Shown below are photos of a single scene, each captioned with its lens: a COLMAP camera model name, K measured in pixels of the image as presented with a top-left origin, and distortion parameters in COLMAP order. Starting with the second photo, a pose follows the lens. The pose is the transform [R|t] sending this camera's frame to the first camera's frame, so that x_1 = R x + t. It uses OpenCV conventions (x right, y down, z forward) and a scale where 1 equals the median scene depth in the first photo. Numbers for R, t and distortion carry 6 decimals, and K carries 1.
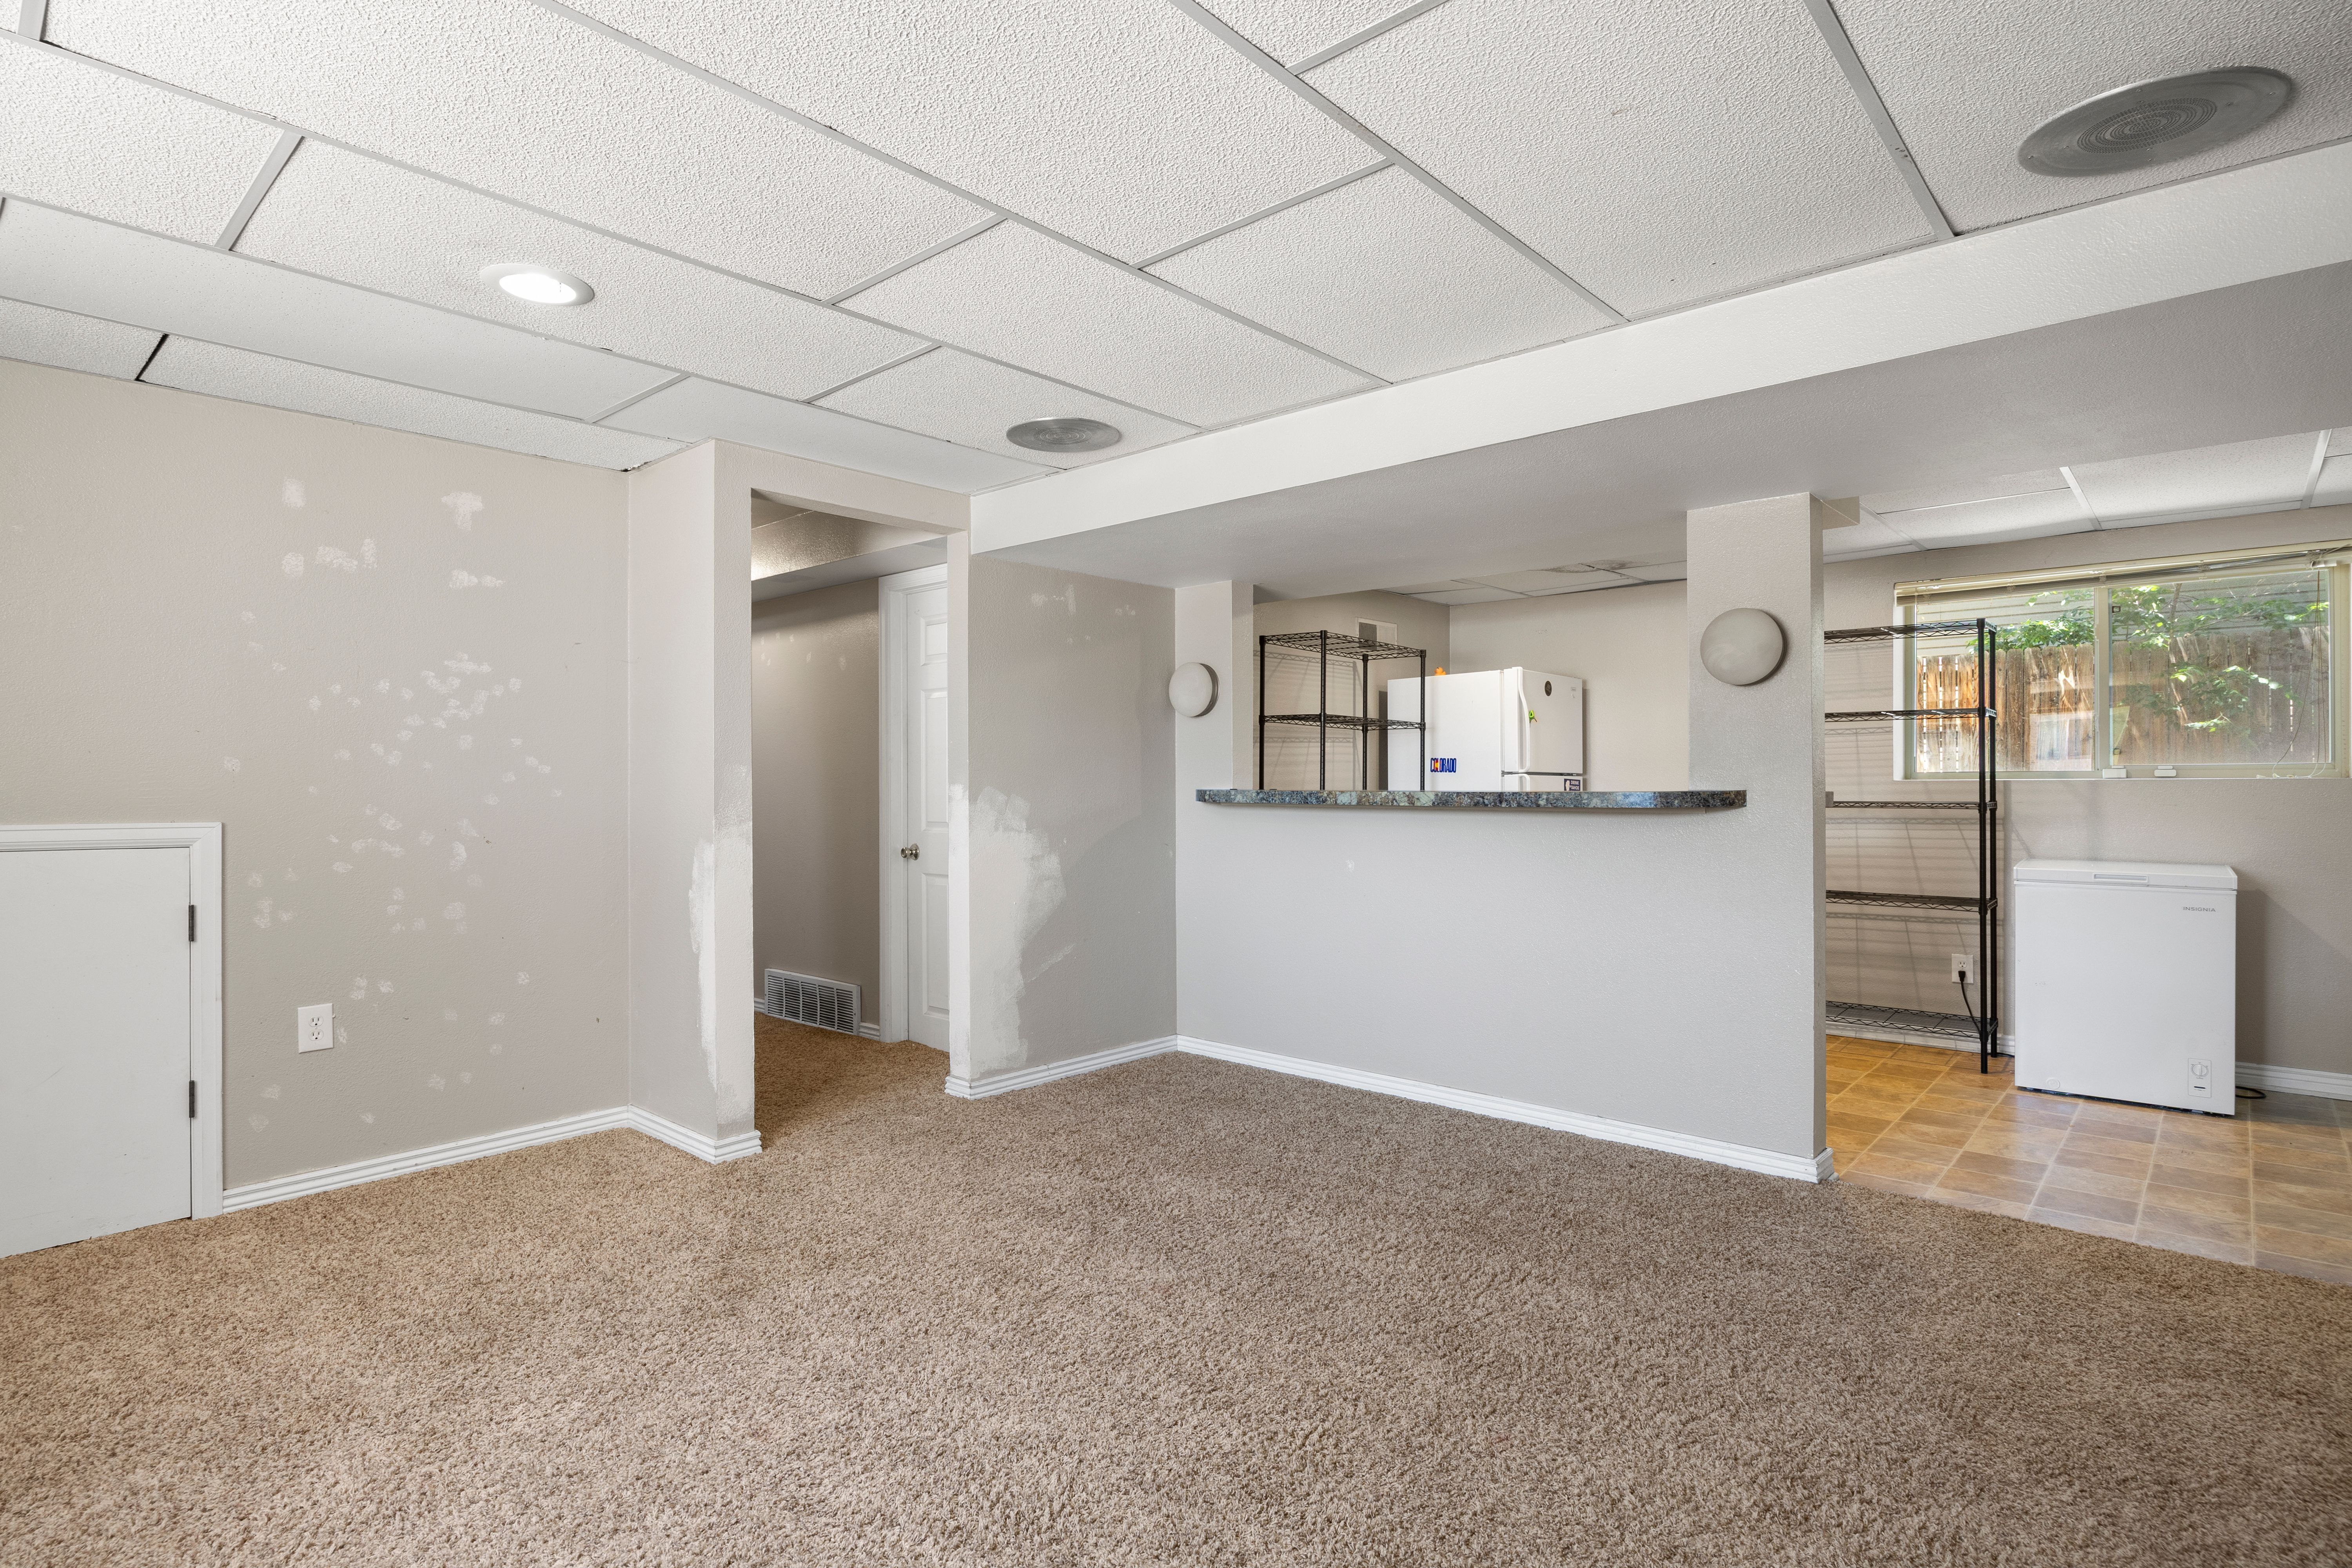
lens RADIAL K [[1183.0, 0, 1160.5], [0, 1183.0, 773.8], [0, 0, 1]] dist [-0.022024, 0.003649]
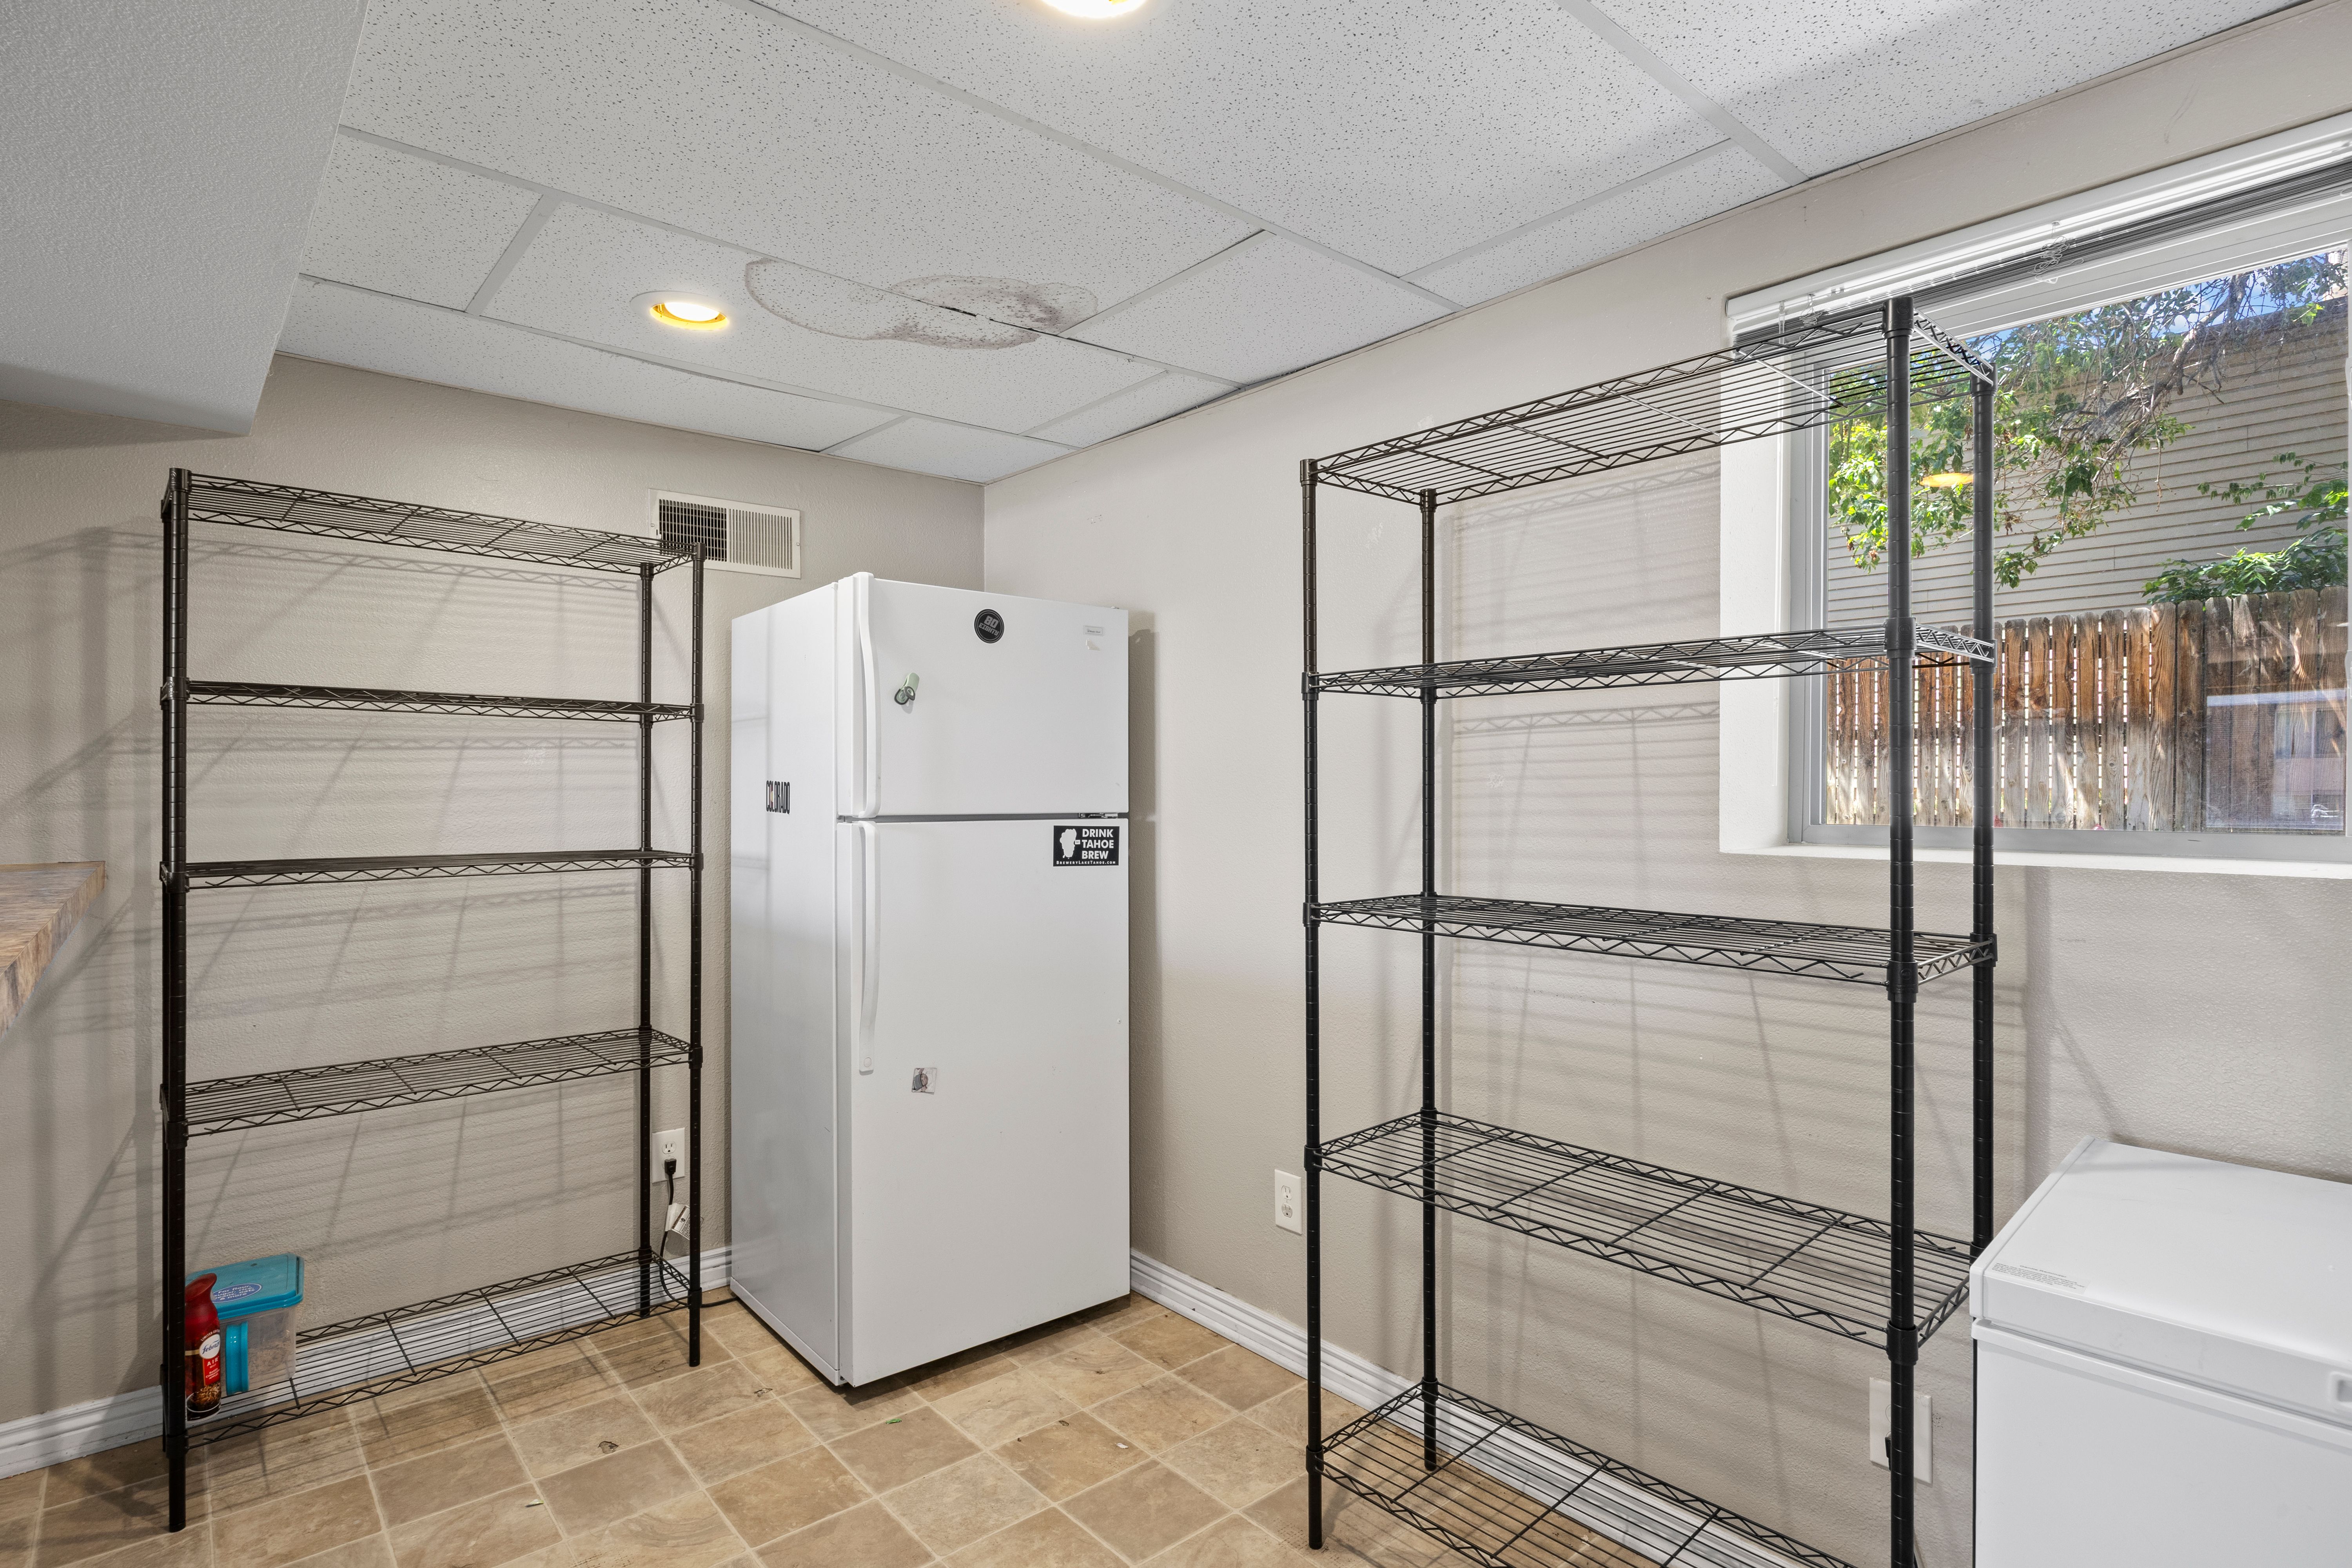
lens RADIAL K [[1183.0, 0, 1176.6], [0, 1183.0, 769.4], [0, 0, 1]] dist [-0.022024, 0.003649]
pose [[0.993096, -0.000060, -0.117304, 0.495687], [-0.000041, 1.000000, -0.000859, -0.018833], [0.117304, 0.000858, 0.993096, 0.617007]]
